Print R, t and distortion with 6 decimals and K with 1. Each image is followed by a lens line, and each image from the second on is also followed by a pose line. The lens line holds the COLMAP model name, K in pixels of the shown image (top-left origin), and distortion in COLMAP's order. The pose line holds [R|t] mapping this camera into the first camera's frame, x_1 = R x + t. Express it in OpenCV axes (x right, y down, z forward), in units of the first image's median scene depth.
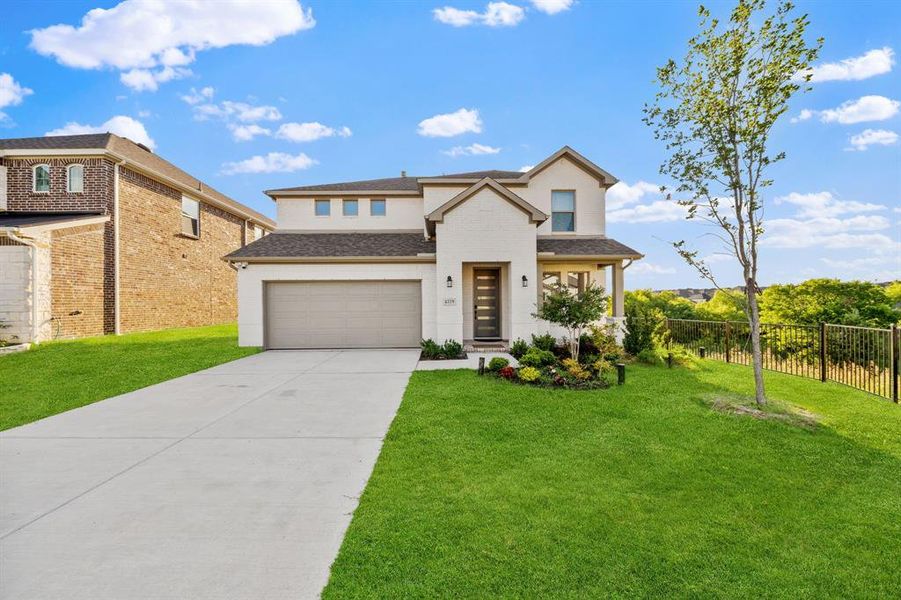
lens RADIAL K [[298.6, 0, 450.5], [0, 298.6, 300.0], [0, 0, 1]] dist [-0.001168, -0.000151]
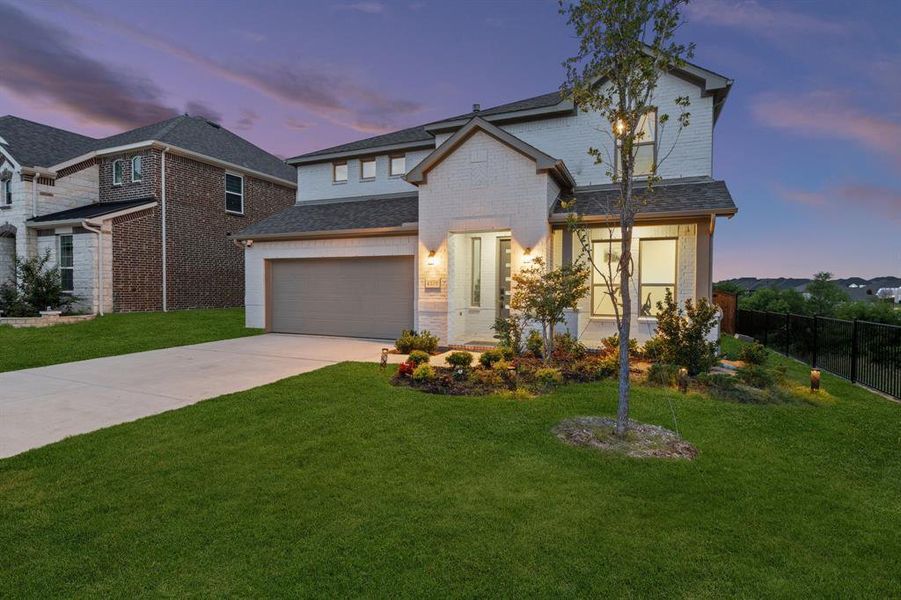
lens RADIAL K [[437.1, 0, 450.5], [0, 437.1, 300.0], [0, 0, 1]] dist [0.000143, 0.000219]
pose [[0.914176, 0.025852, -0.404493, 0.481139], [-0.009542, 0.999060, 0.042287, -0.000180], [0.405206, -0.034798, 0.913563, -0.033569]]
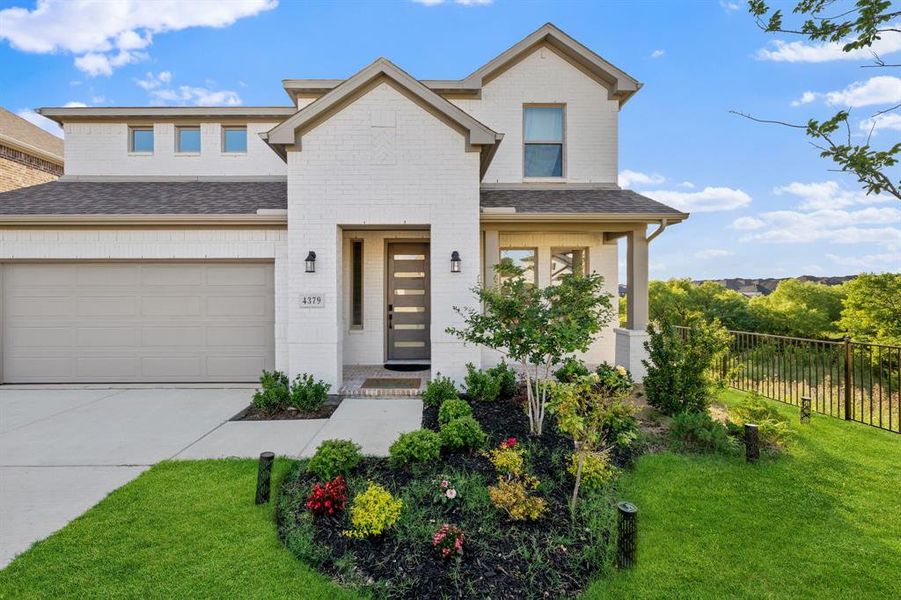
lens RADIAL K [[378.7, 0, 425.0], [0, 378.7, 294.8], [0, 0, 1]] dist [-0.001006, -0.000435]
pose [[0.999843, 0.006479, -0.016473, 0.195992], [-0.006314, 0.999929, 0.010061, -0.011802], [0.016537, -0.009956, 0.999814, 0.321343]]
